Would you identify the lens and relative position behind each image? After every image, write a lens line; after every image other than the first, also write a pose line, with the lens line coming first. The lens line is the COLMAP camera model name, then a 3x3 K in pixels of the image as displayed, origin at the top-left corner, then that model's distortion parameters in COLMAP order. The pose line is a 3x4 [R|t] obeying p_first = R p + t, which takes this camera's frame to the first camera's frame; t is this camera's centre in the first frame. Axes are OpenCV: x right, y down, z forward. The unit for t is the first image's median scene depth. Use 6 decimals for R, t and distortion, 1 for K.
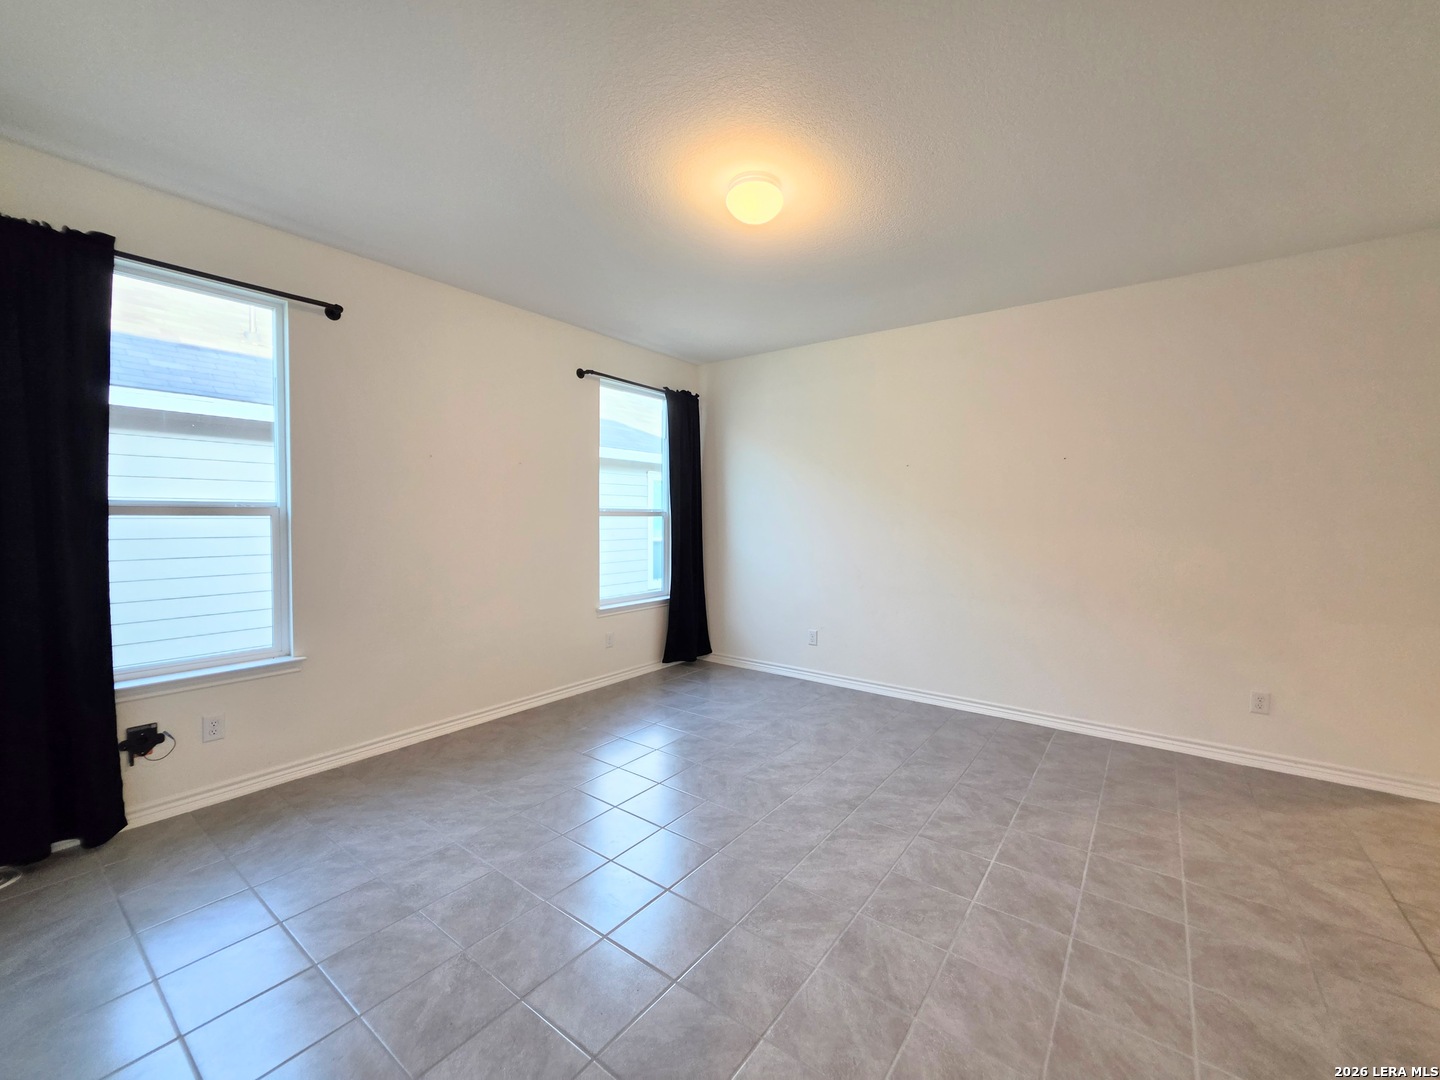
lens RADIAL K [[580.9, 0, 723.4], [0, 580.9, 544.7], [0, 0, 1]] dist [-0.006970, 0.001194]
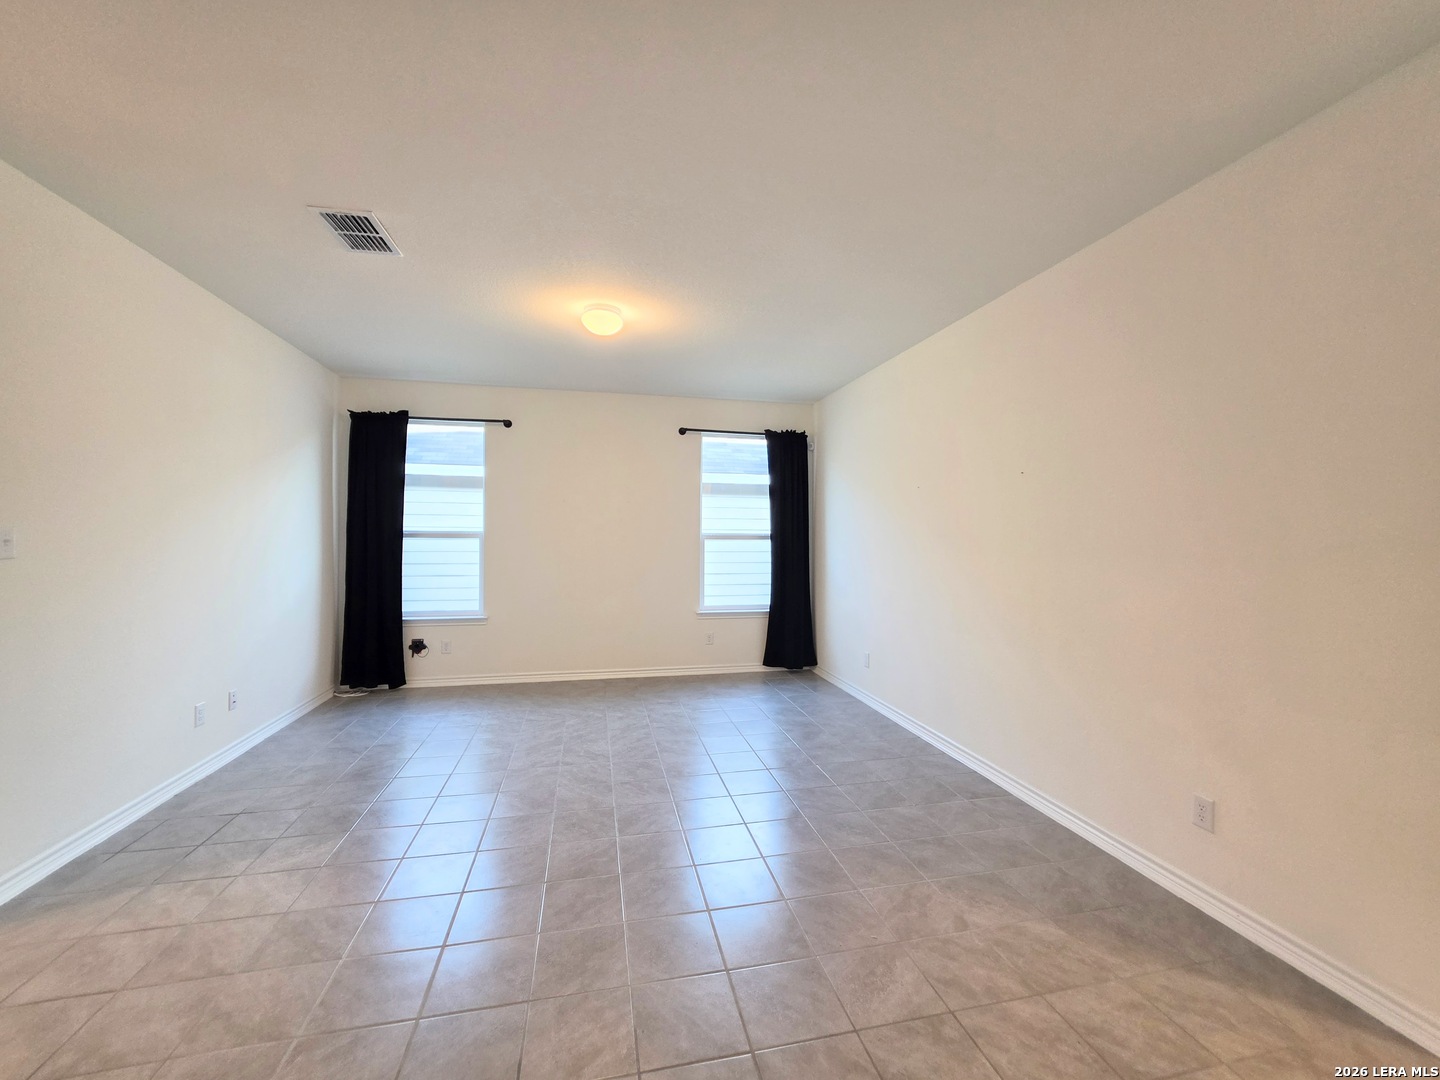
lens RADIAL K [[580.9, 0, 724.6], [0, 580.9, 546.3], [0, 0, 1]] dist [-0.006970, 0.001194]
pose [[0.762141, 0.012070, -0.647299, 1.009755], [-0.034340, 0.999172, -0.021800, -0.011333], [0.646500, 0.038843, 0.761925, 0.096706]]
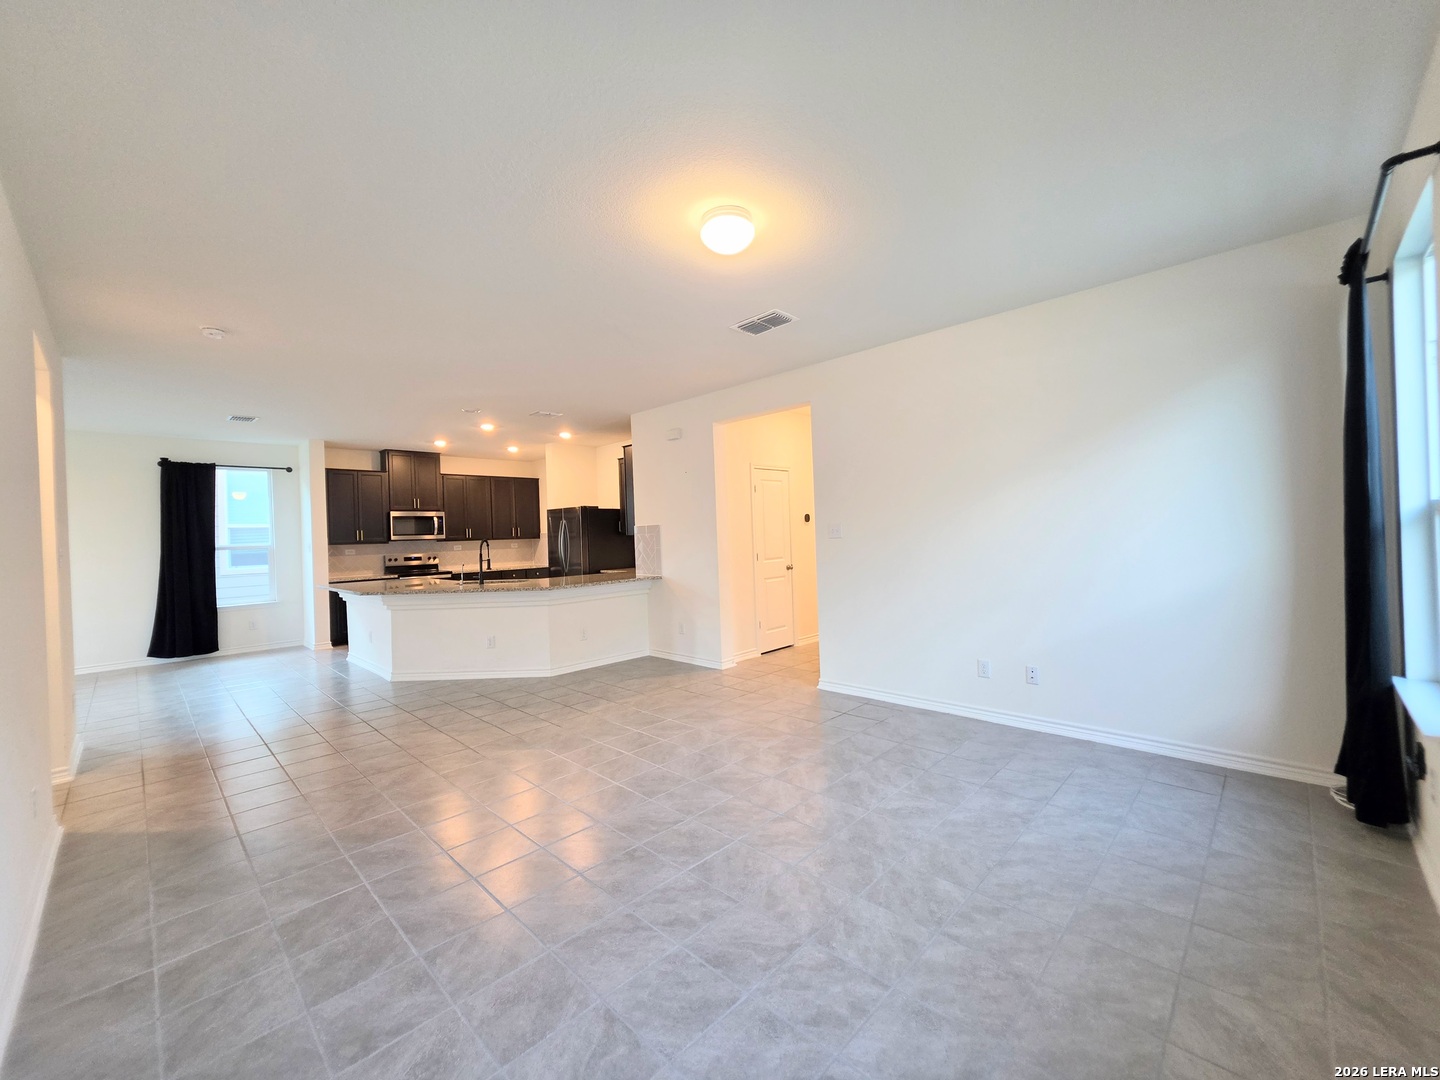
lens RADIAL K [[580.9, 0, 720.9], [0, 580.9, 525.0], [0, 0, 1]] dist [-0.006970, 0.001194]
pose [[-0.990749, 0.030303, 0.132277, -0.050300], [0.035165, 0.998783, 0.034572, -0.082953], [-0.131068, 0.038904, -0.990610, 1.724192]]
